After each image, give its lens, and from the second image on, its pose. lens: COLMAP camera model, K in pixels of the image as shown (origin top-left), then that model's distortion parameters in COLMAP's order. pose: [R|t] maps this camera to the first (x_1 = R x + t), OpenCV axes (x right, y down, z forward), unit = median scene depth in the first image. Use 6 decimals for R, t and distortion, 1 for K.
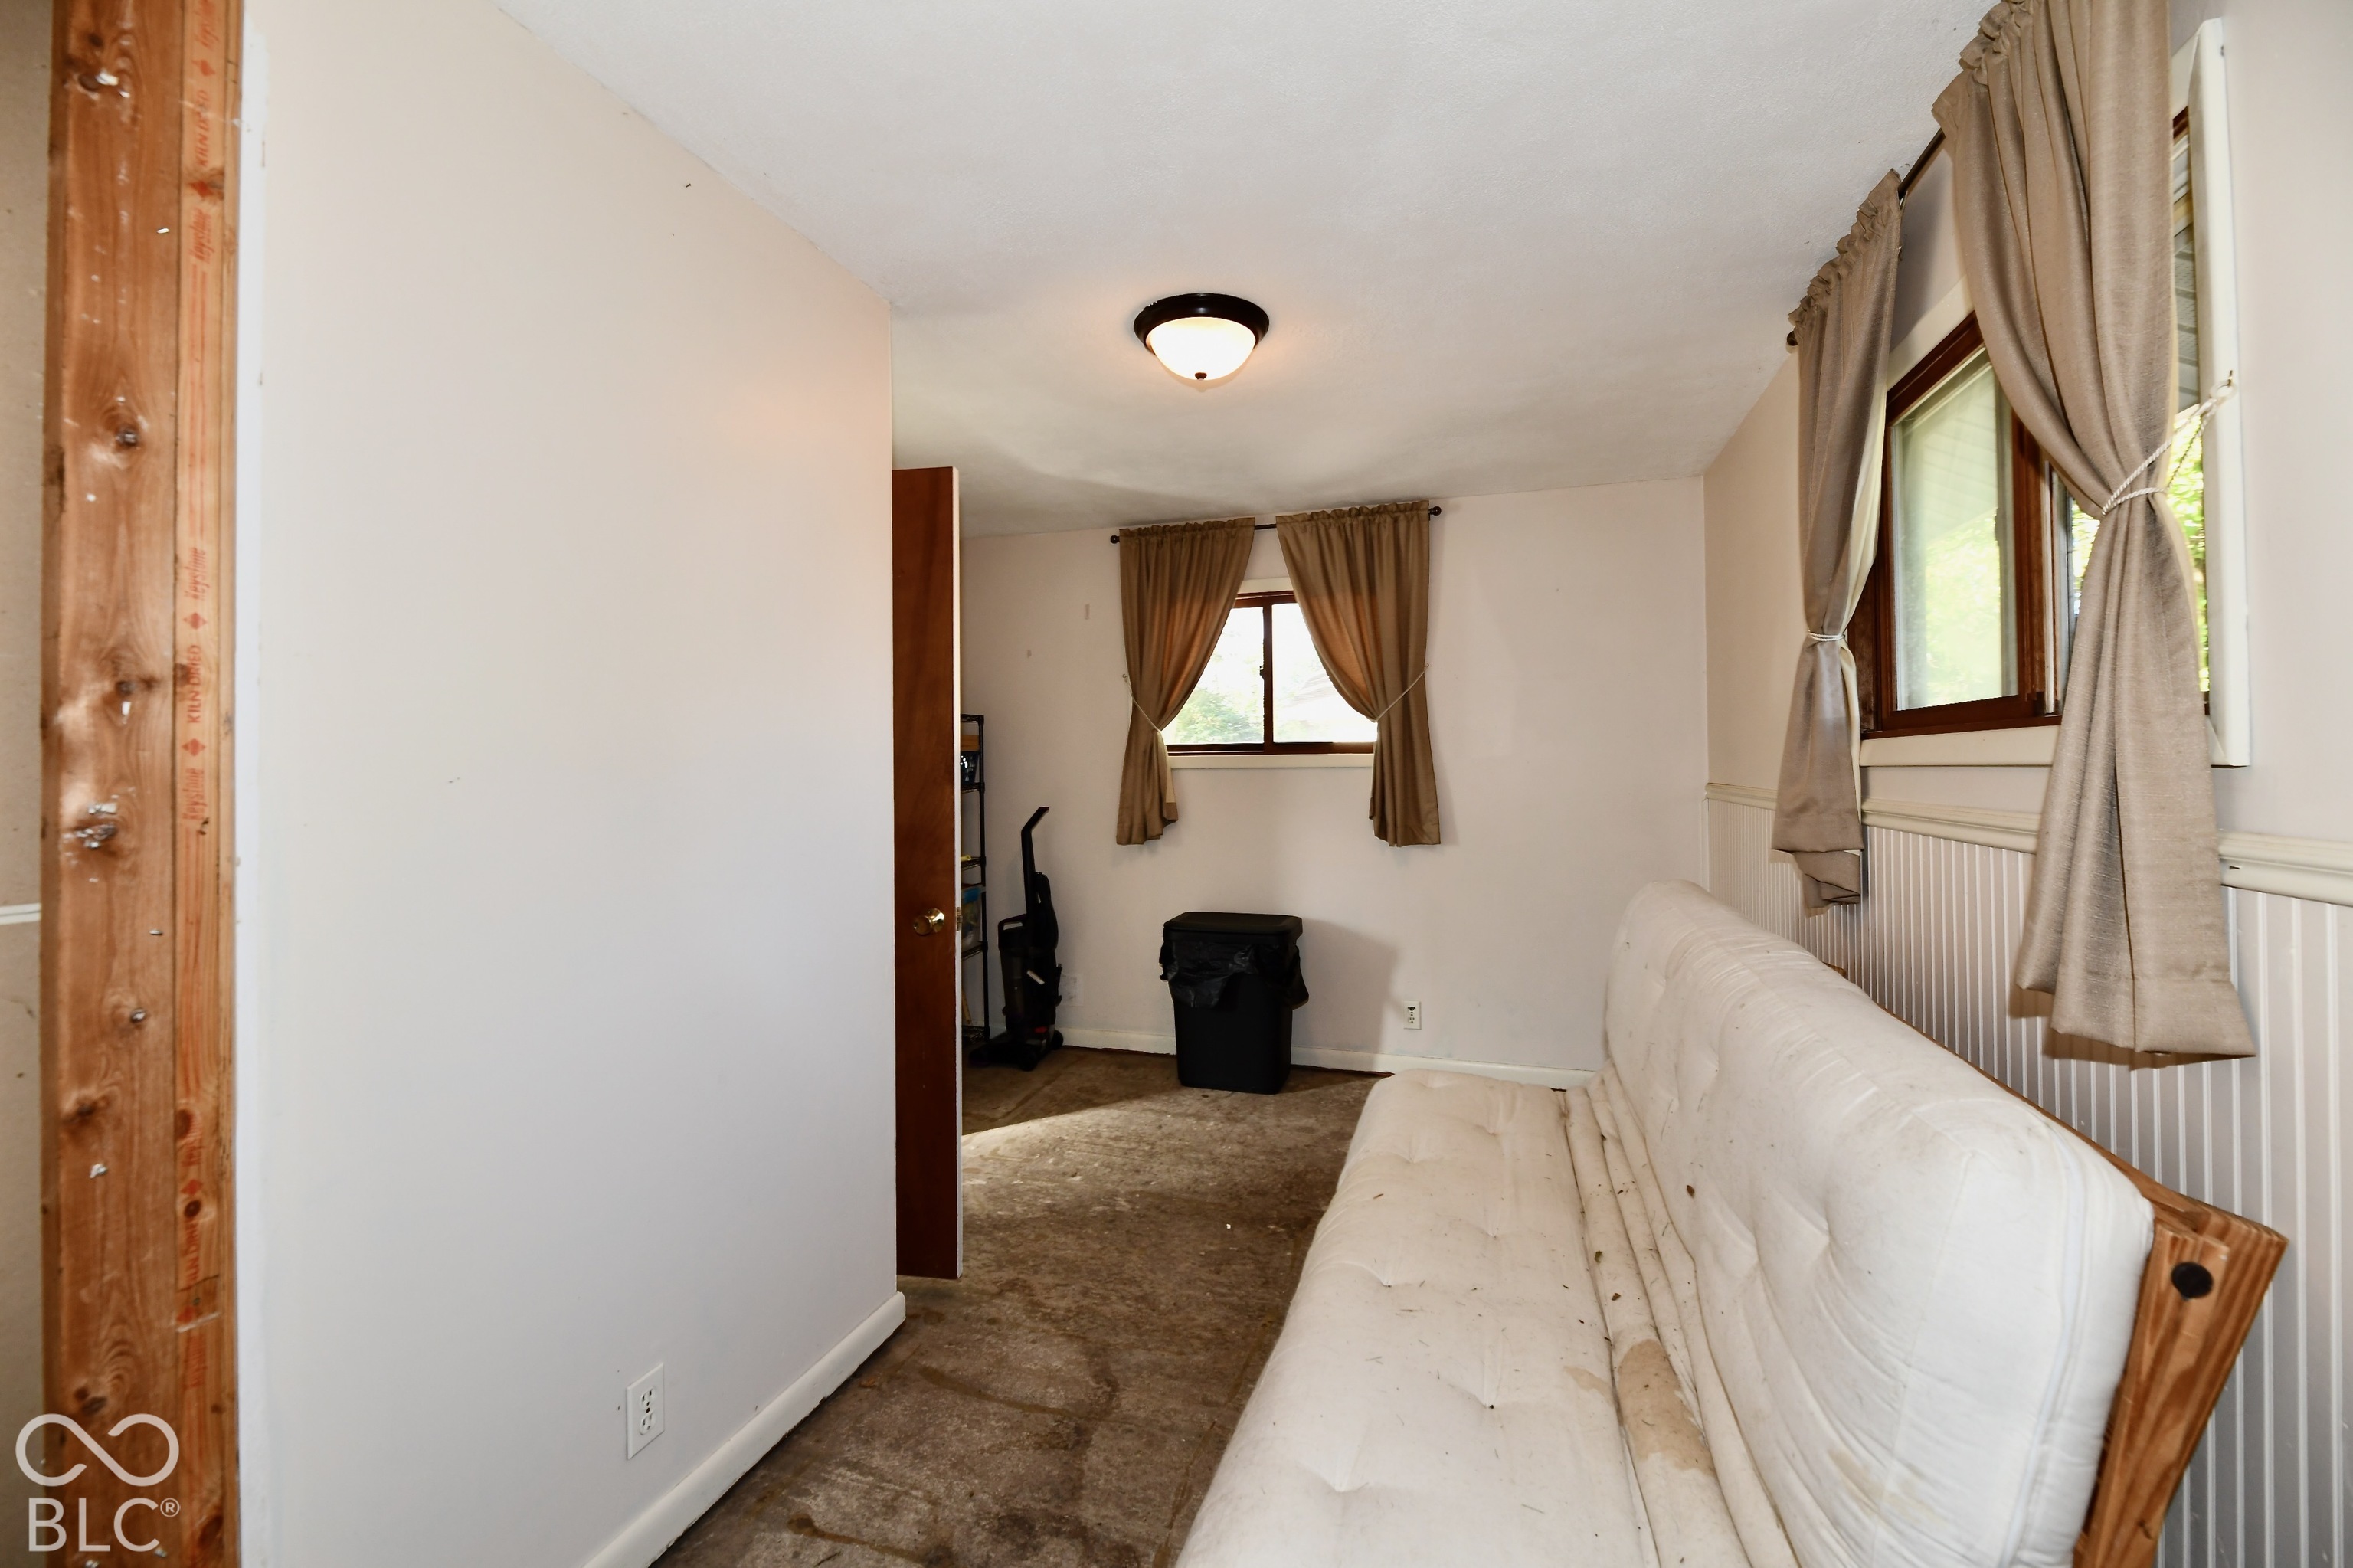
lens RADIAL K [[968.4, 0, 1177.8], [0, 968.4, 763.7], [0, 0, 1]] dist [-0.001702, -0.001223]
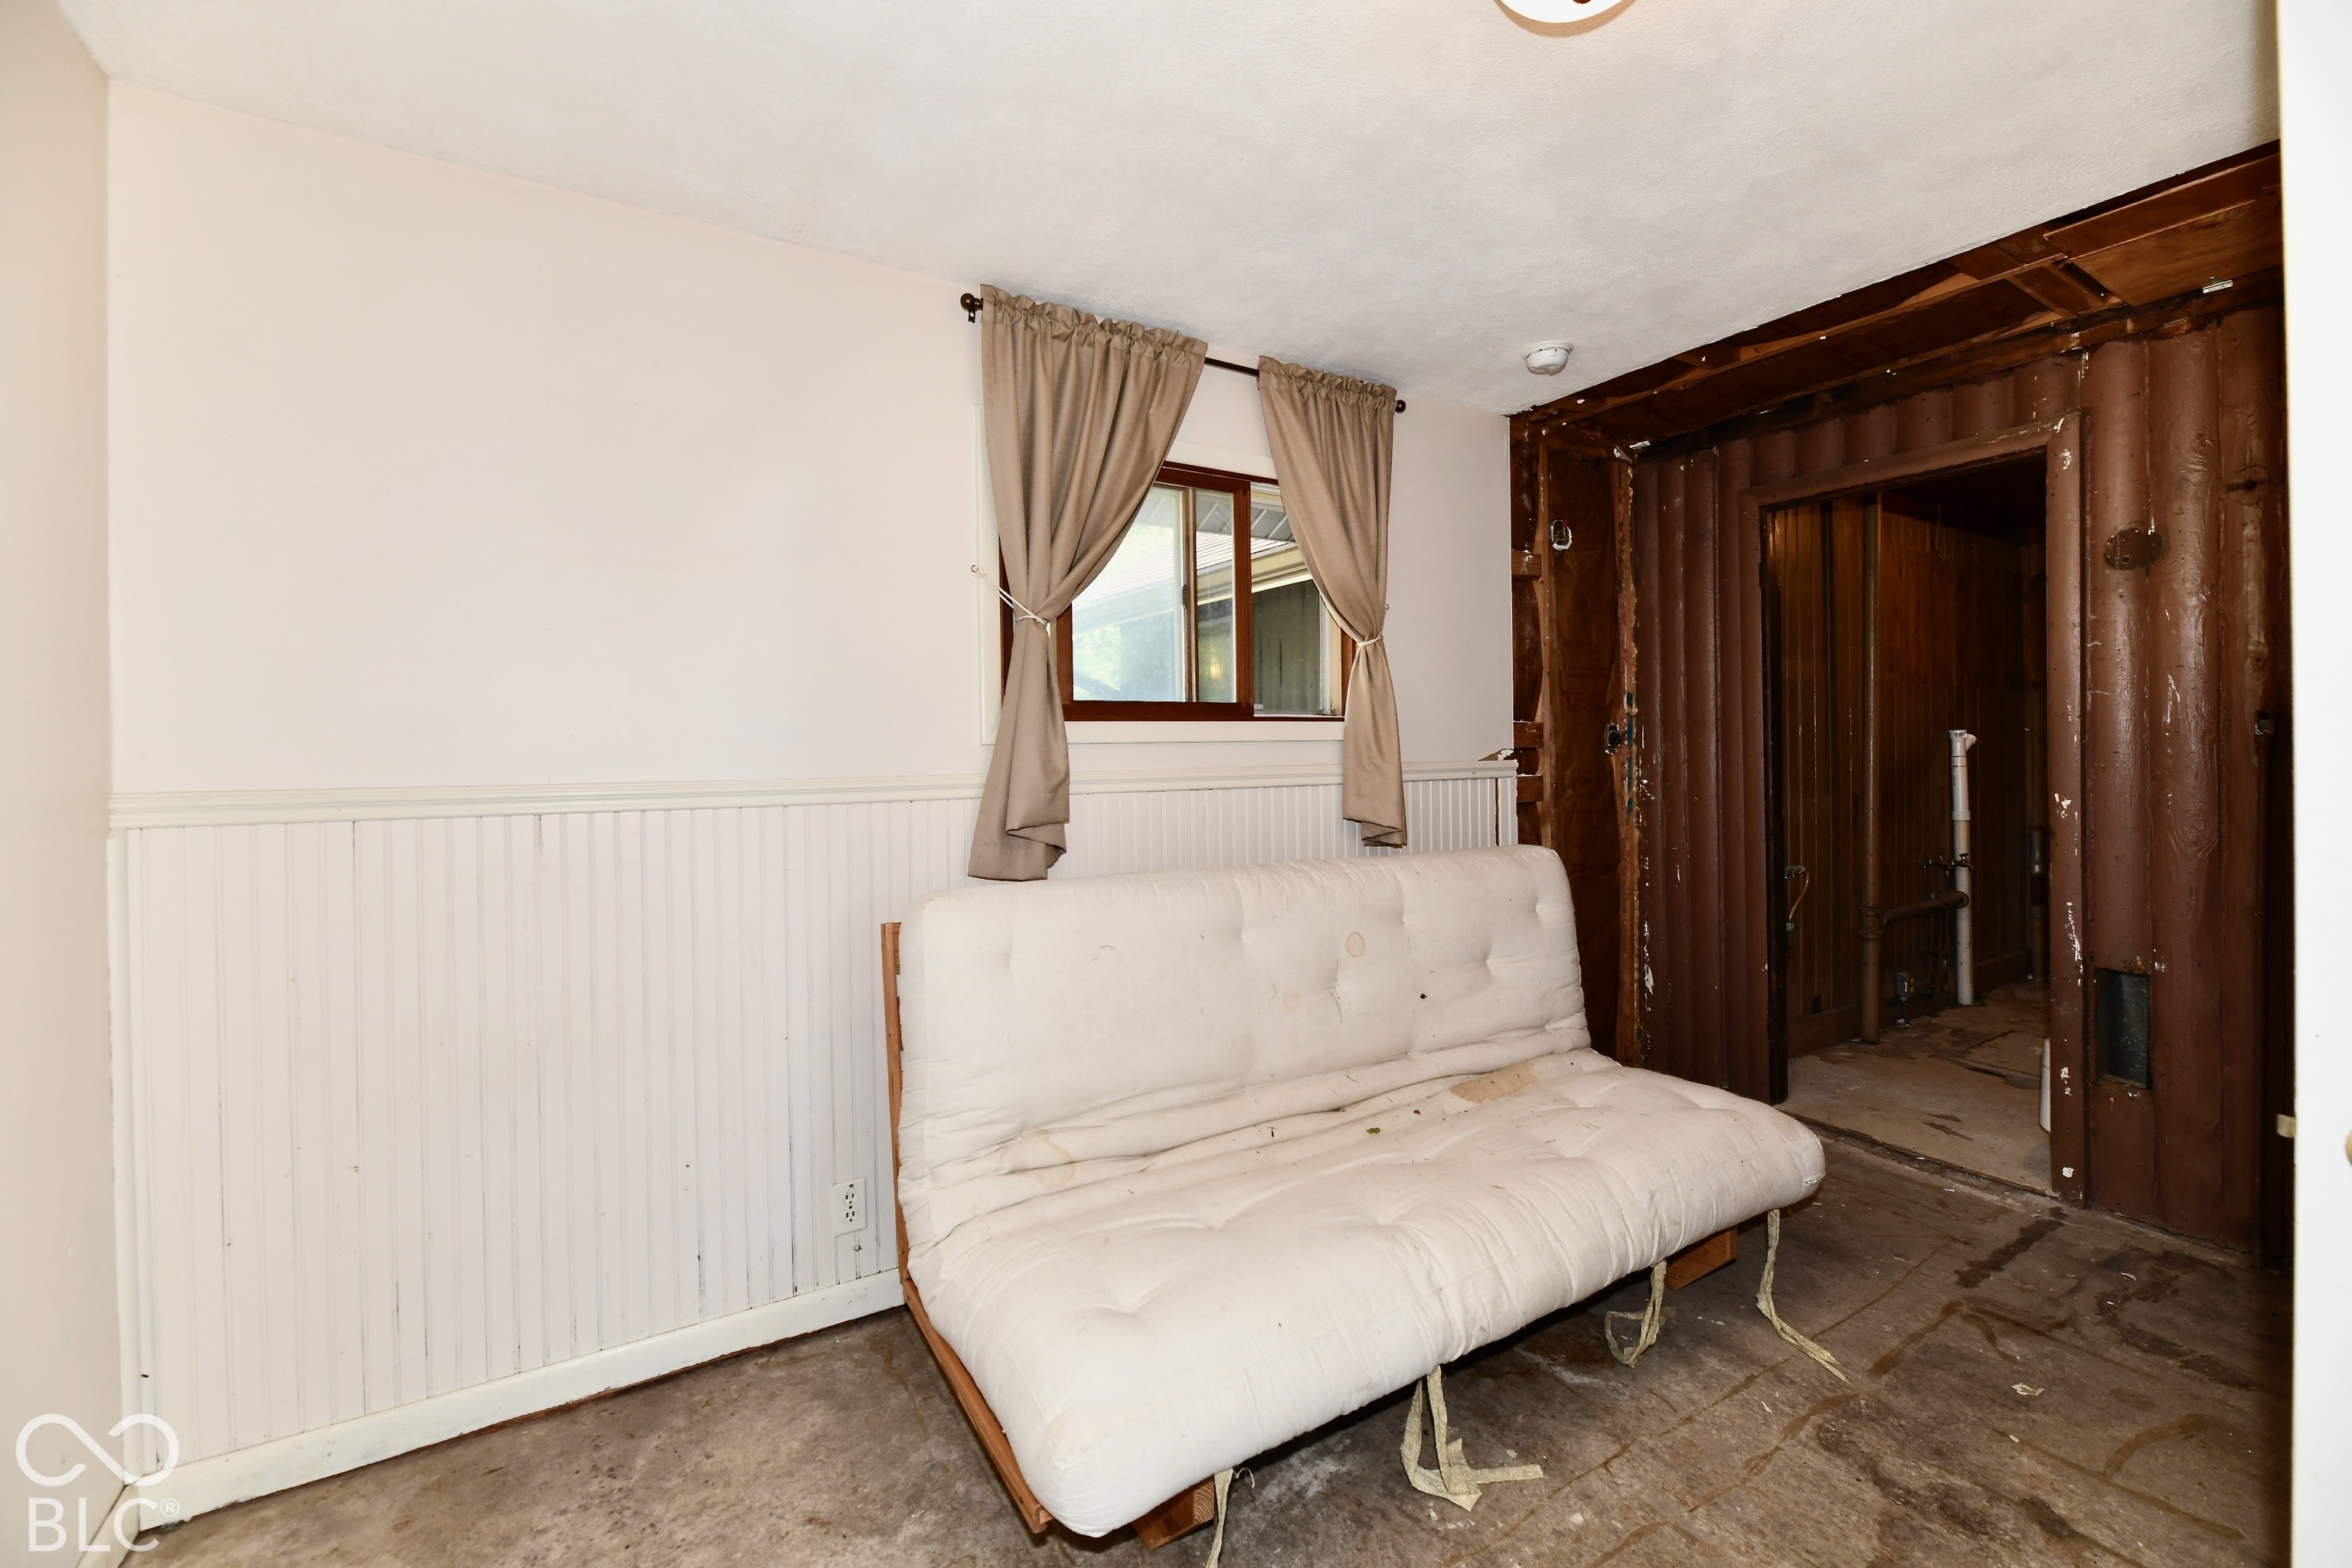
lens RADIAL K [[967.9, 0, 1201.6], [0, 967.9, 764.1], [0, 0, 1]] dist [-0.001702, -0.001223]
pose [[-0.765333, 0.003748, 0.643624, -0.200535], [0.015577, 0.999798, 0.012701, 0.017631], [-0.643446, 0.019746, -0.765237, 2.124564]]
